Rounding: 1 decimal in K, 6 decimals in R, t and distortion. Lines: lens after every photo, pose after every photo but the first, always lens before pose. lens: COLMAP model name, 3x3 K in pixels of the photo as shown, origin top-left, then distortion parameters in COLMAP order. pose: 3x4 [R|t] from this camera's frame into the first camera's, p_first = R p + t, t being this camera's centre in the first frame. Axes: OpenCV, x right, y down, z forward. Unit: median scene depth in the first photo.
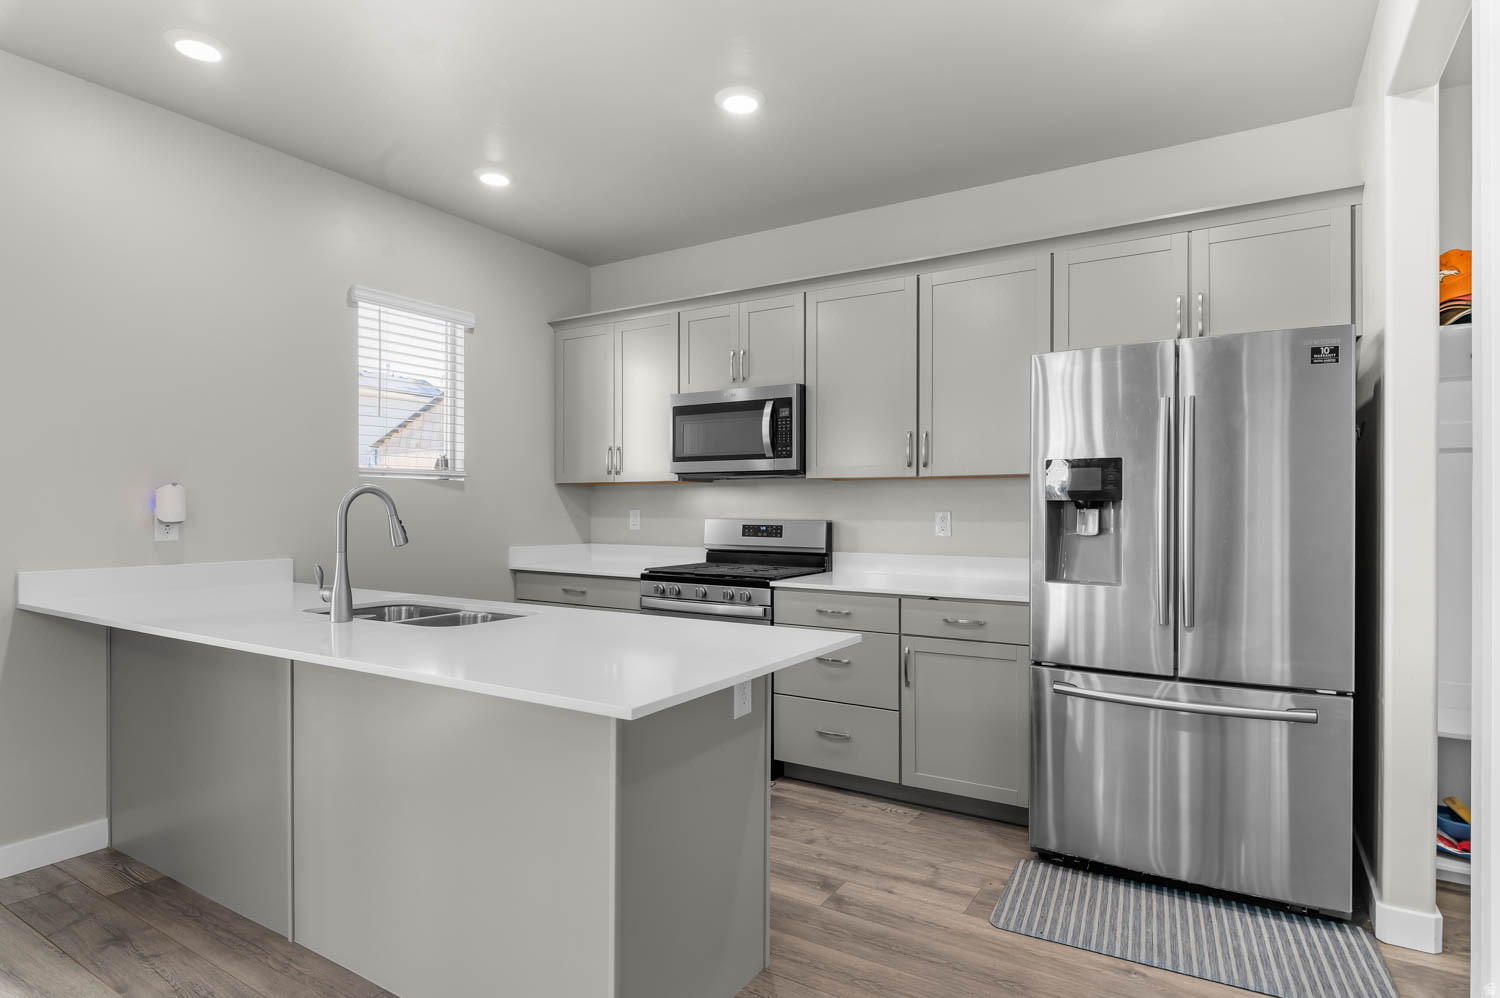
lens RADIAL K [[804.2, 0, 750.0], [0, 804.2, 499.0], [0, 0, 1]] dist [-0.003929, -0.001051]
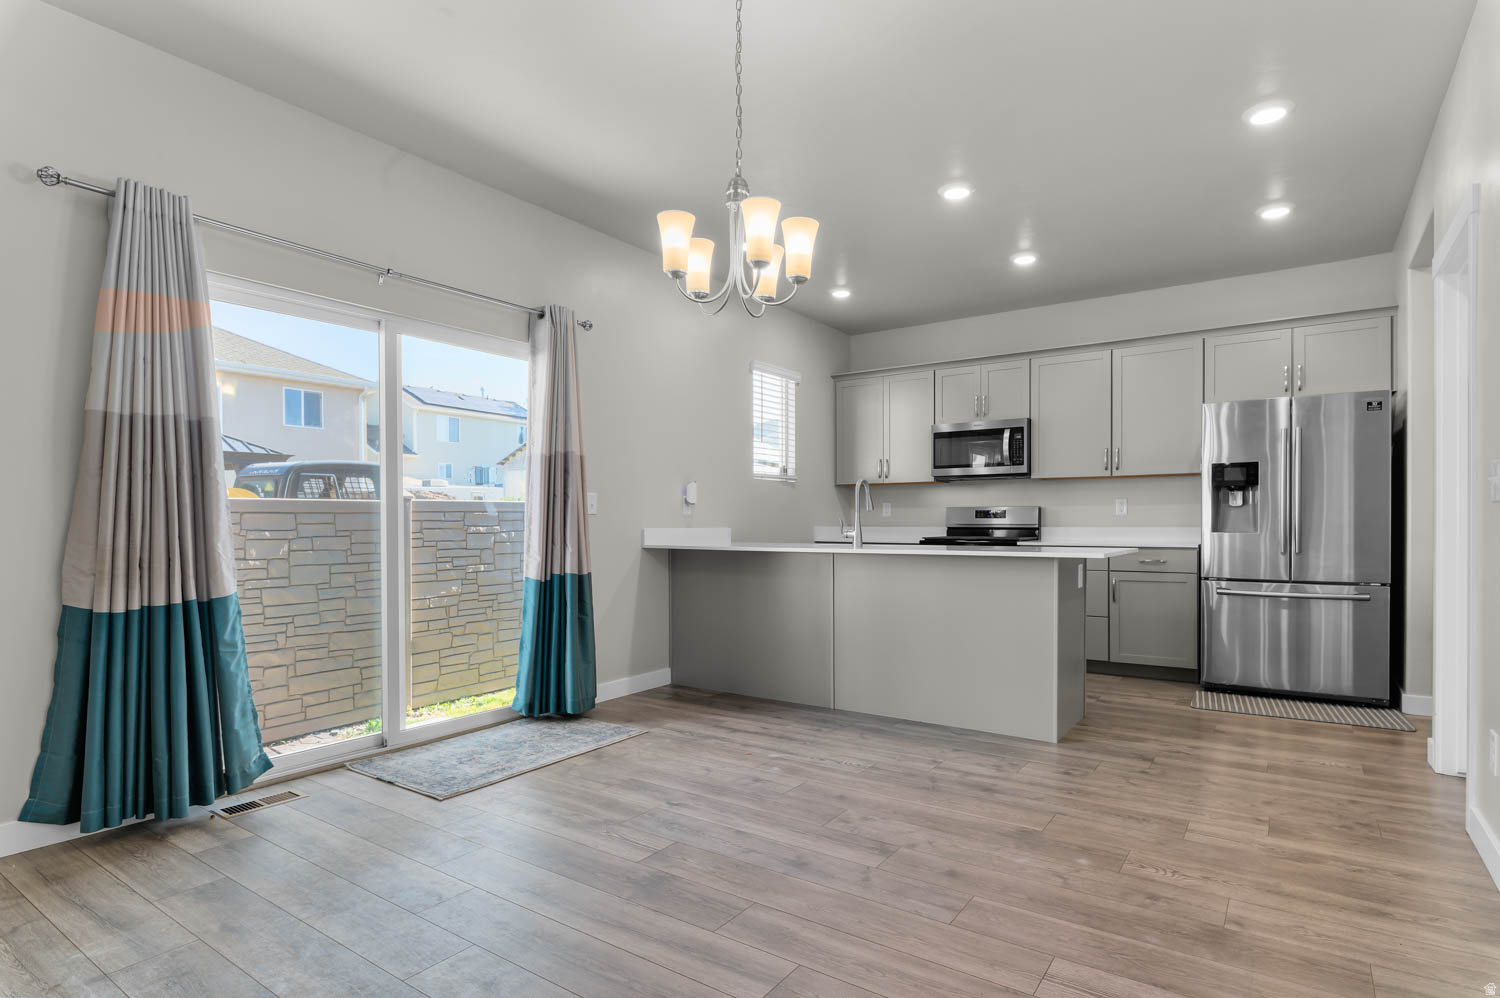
lens RADIAL K [[791.7, 0, 755.3], [0, 791.7, 507.4], [0, 0, 1]] dist [-0.001652, 0.000394]
pose [[0.998649, -0.003688, -0.051825, -0.398668], [0.003346, 0.999972, -0.006675, 0.040611], [0.051848, 0.006493, 0.998634, -0.584539]]
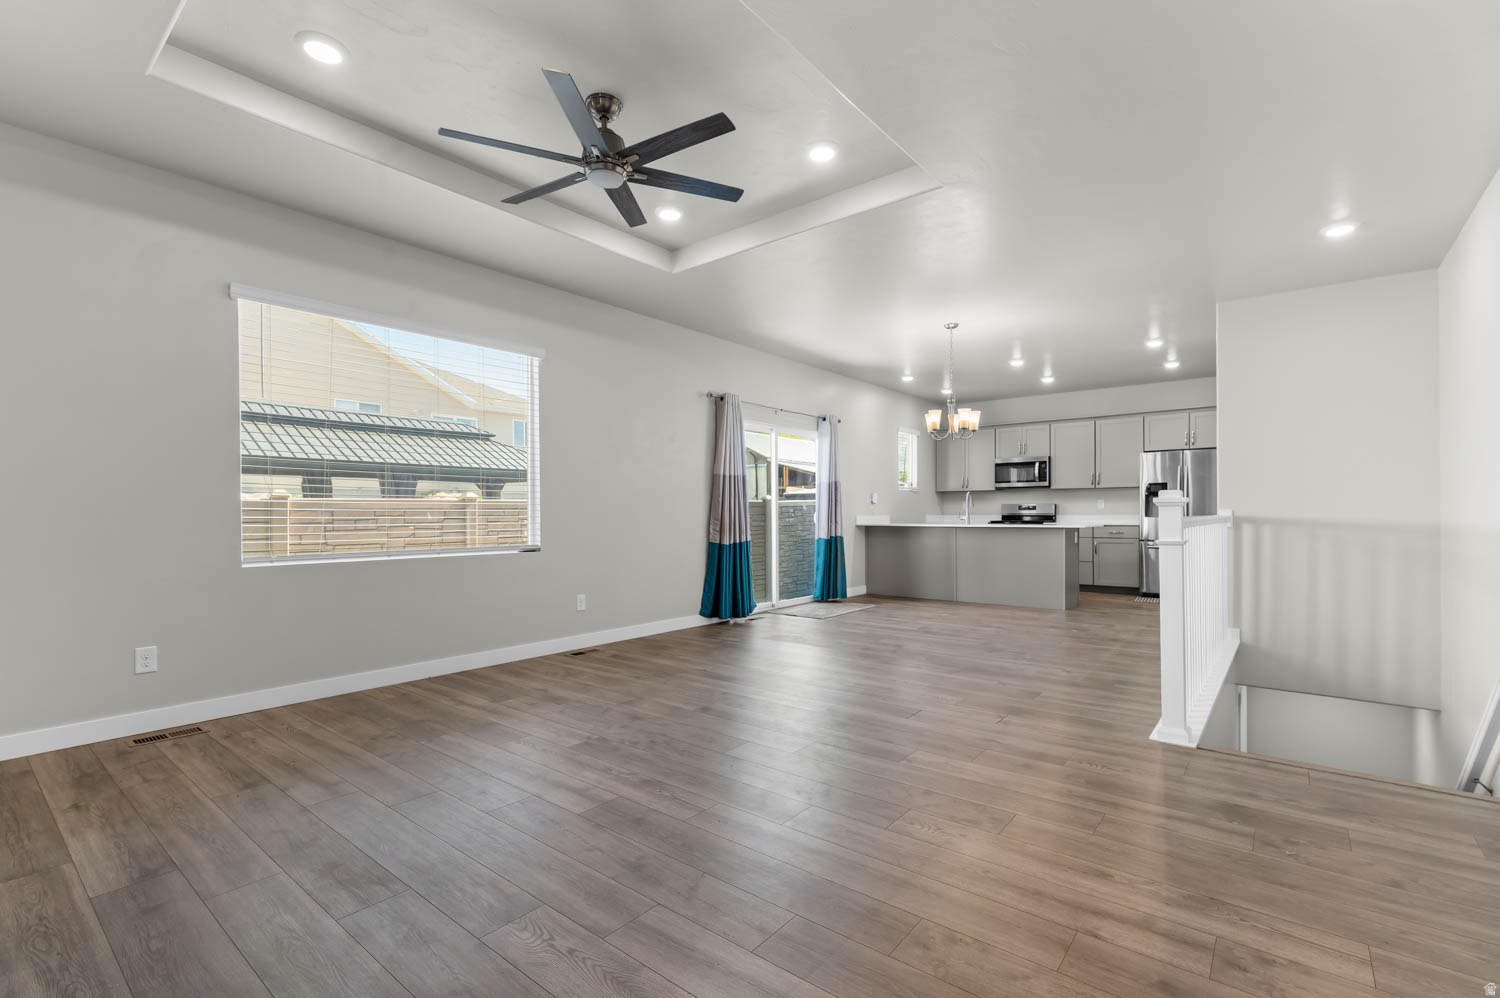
lens RADIAL K [[681.8, 0, 750.0], [0, 681.8, 499.0], [0, 0, 1]] dist [-0.001563, -0.000093]
pose [[0.992389, -0.006187, -0.122990, -0.720576], [0.005318, 0.999959, -0.007388, 0.024452], [0.123031, 0.006678, 0.992380, -1.604456]]
